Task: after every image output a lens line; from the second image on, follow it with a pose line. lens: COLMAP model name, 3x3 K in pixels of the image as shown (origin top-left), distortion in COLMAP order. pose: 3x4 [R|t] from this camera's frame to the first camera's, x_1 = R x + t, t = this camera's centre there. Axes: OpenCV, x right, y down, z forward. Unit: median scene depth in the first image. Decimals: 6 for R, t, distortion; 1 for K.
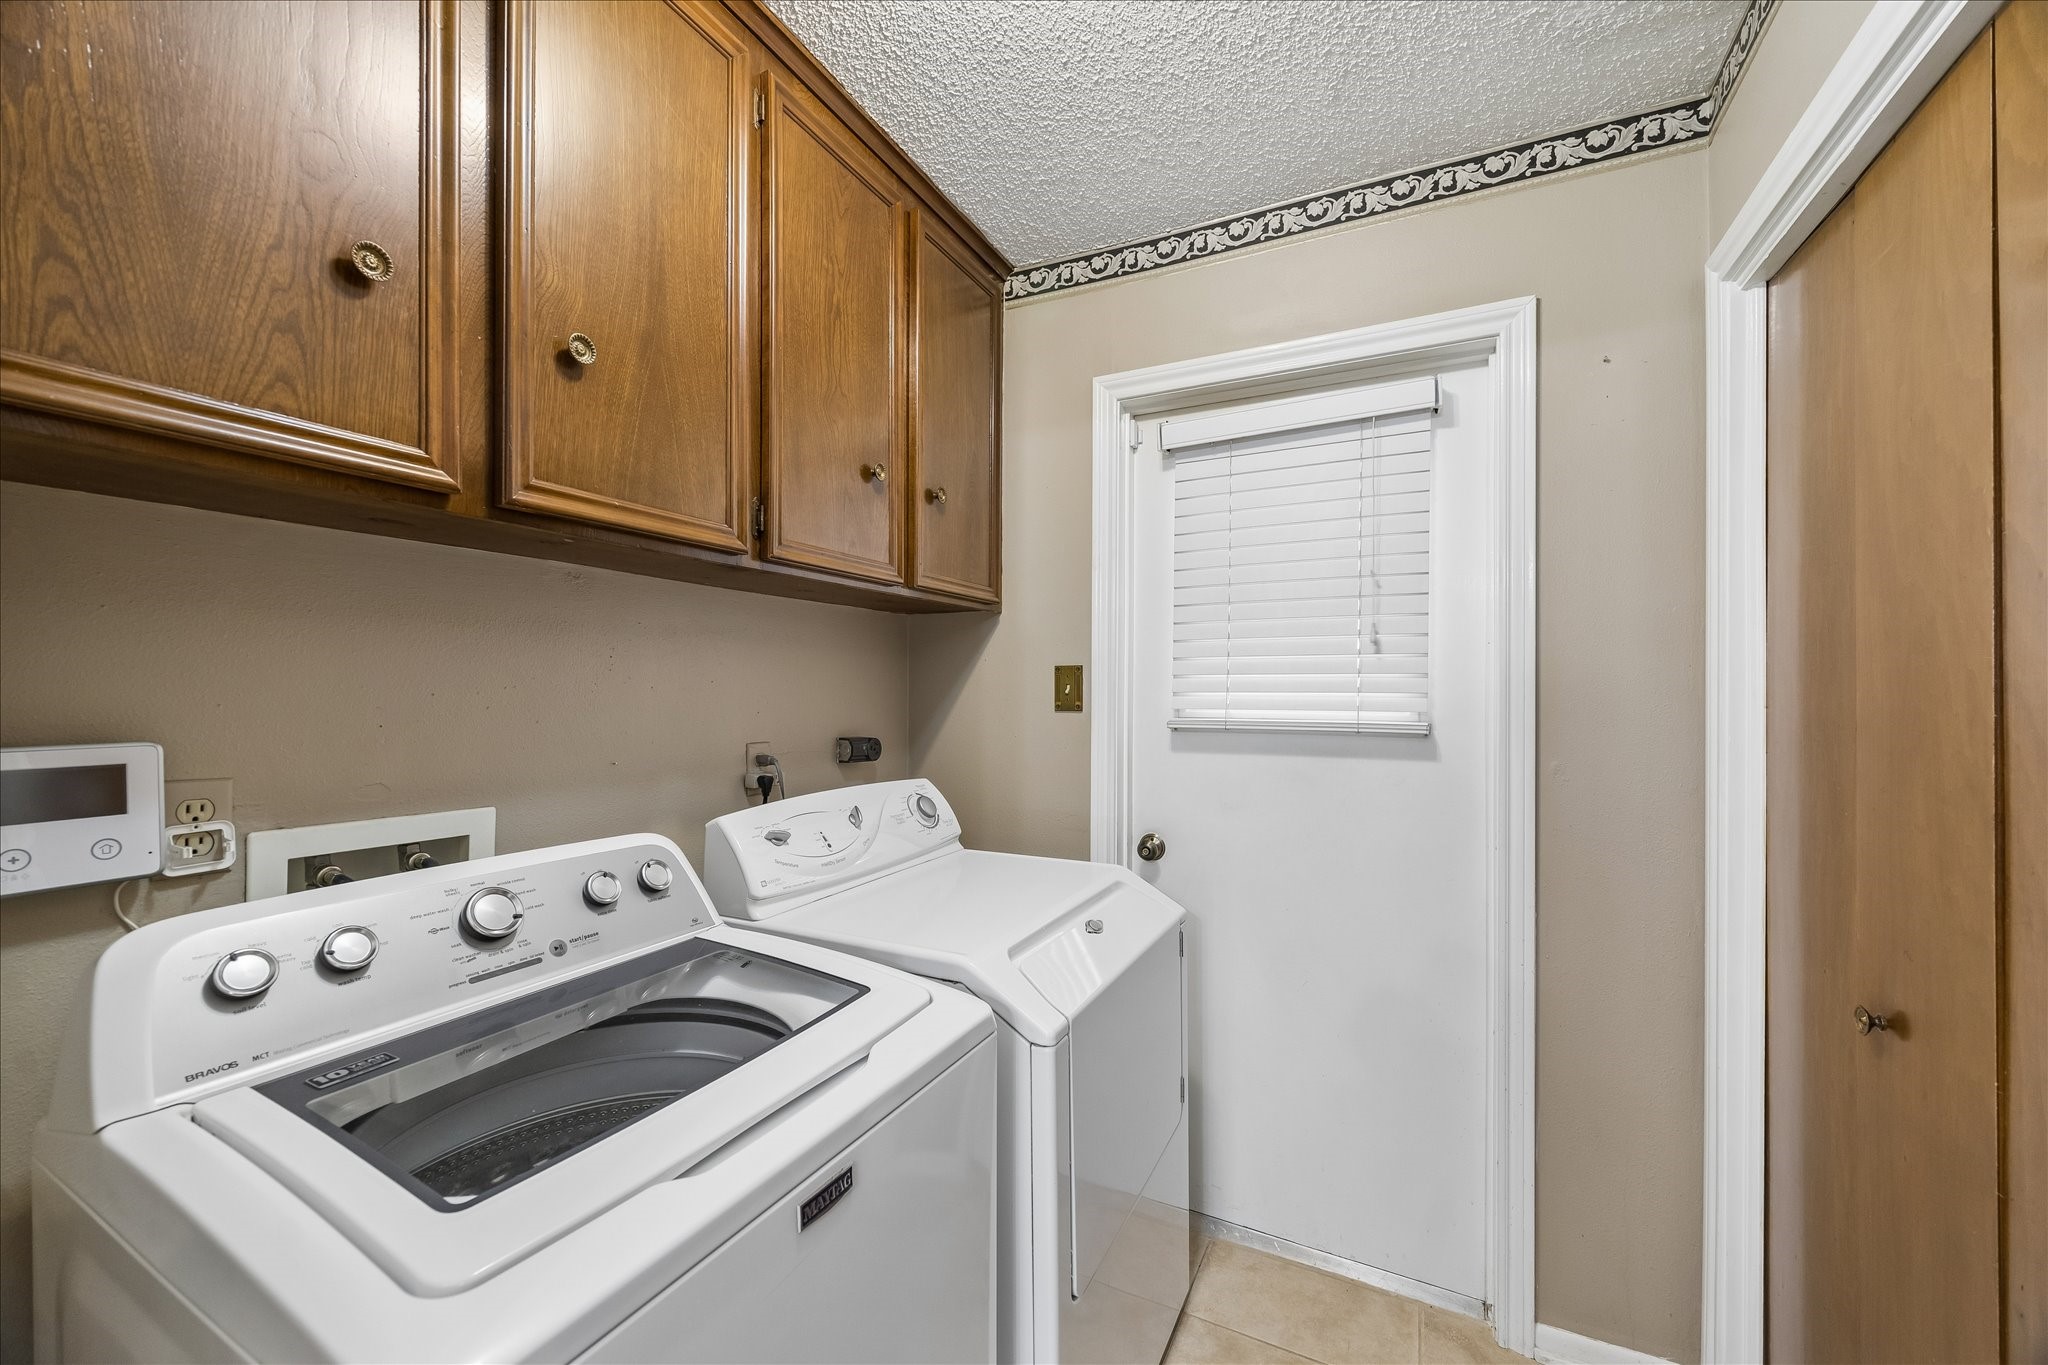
lens RADIAL K [[800.5, 0, 1018.7], [0, 800.5, 682.7], [0, 0, 1]] dist [0.010816, -0.000081]
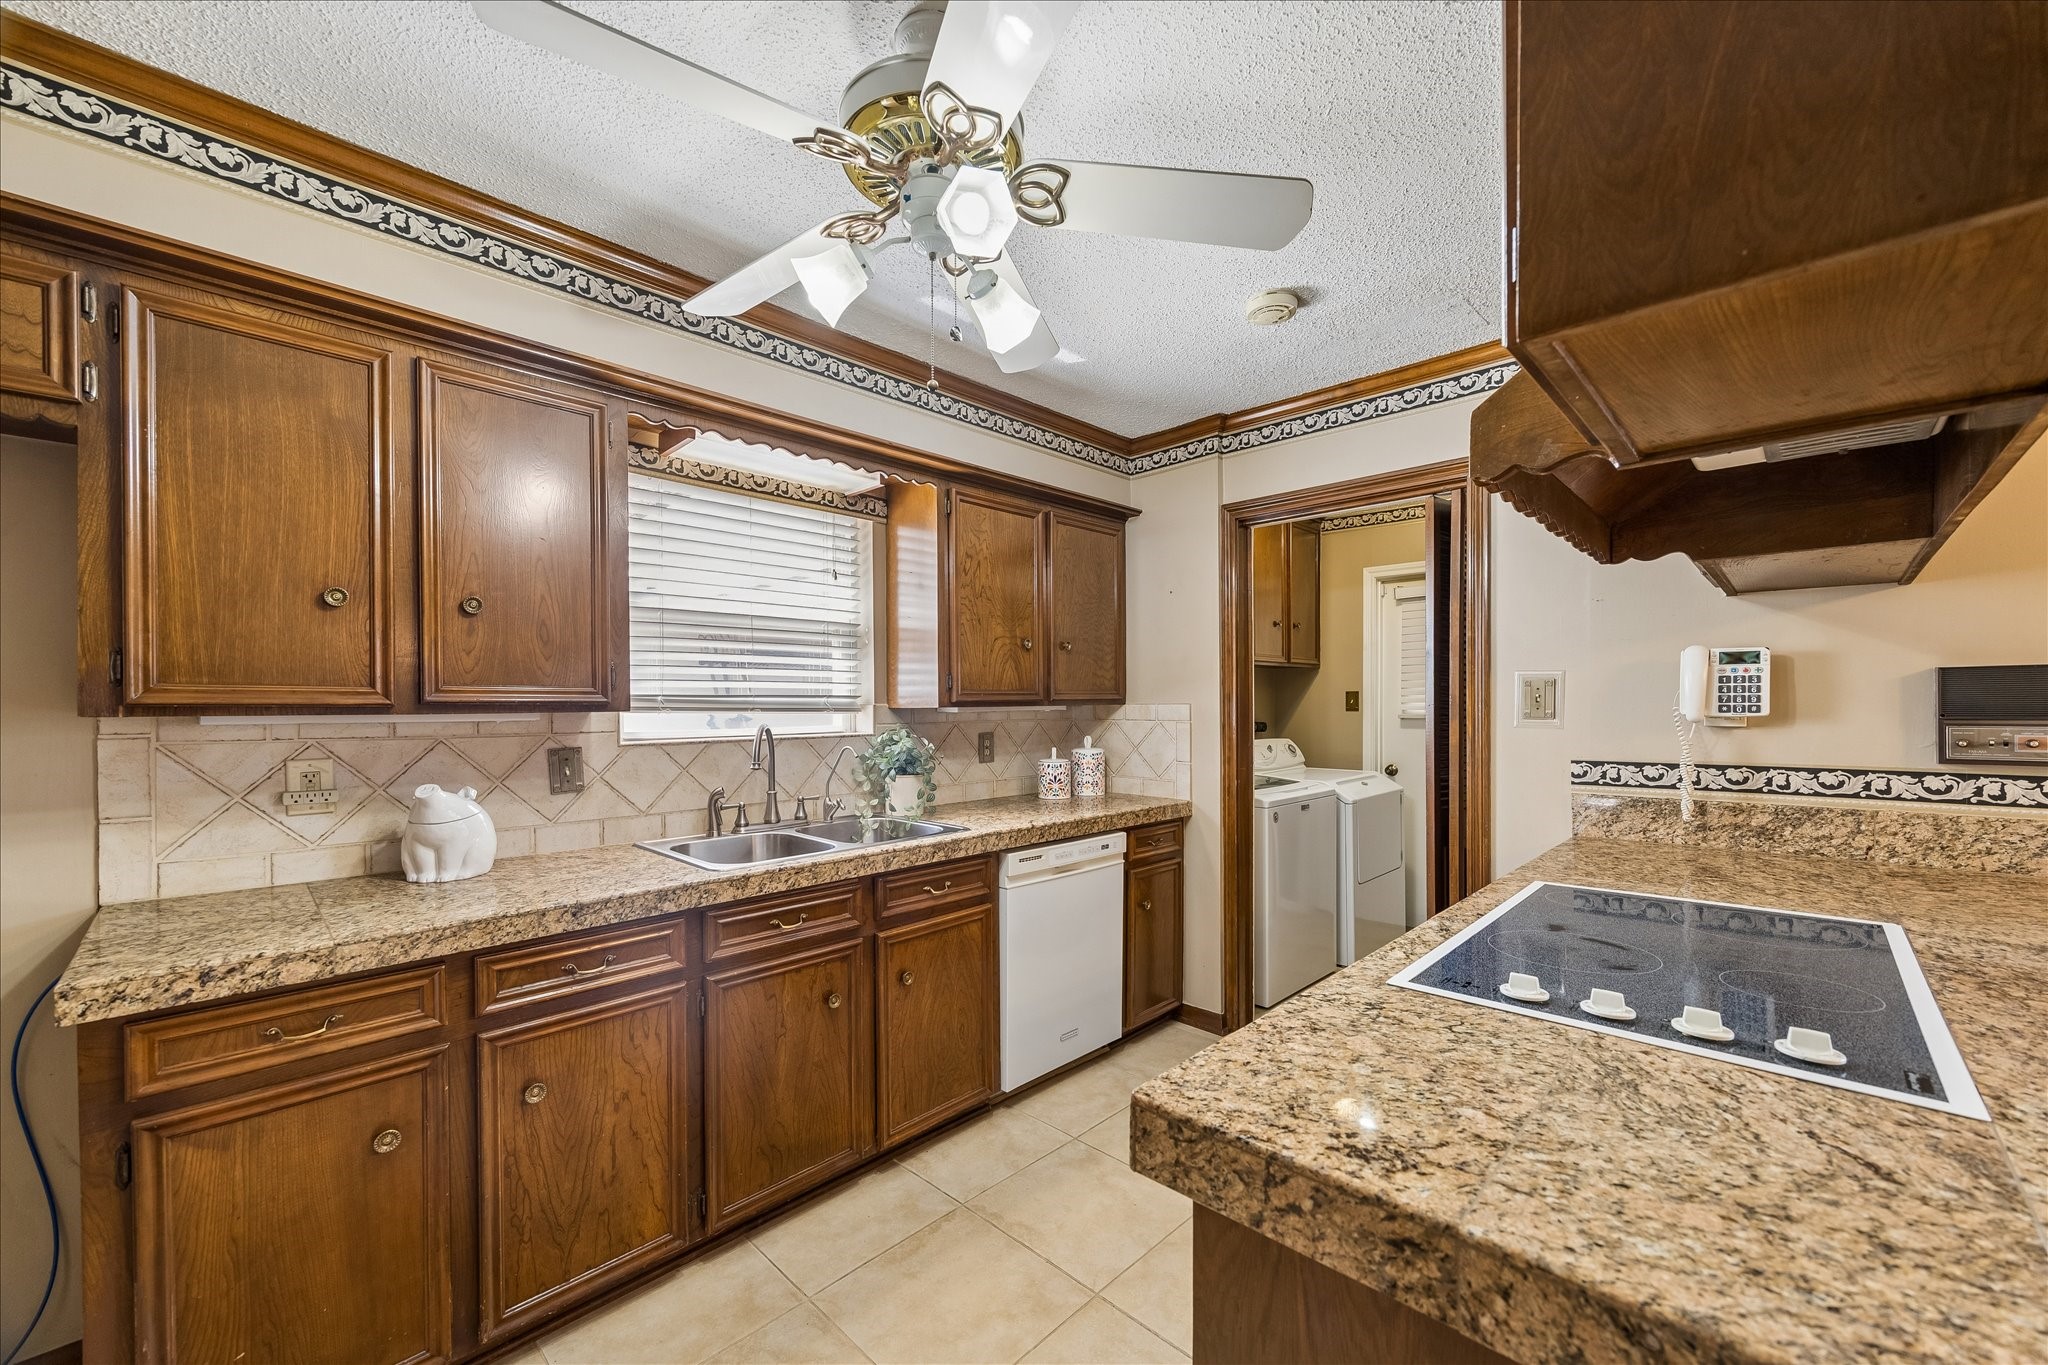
lens RADIAL K [[800.5, 0, 1030.3], [0, 800.5, 701.8], [0, 0, 1]] dist [0.010816, -0.000081]
pose [[0.955502, -0.001883, -0.294977, -0.146124], [0.002104, 0.999998, 0.000434, 0.005657], [0.294976, -0.001035, 0.955504, -1.520497]]
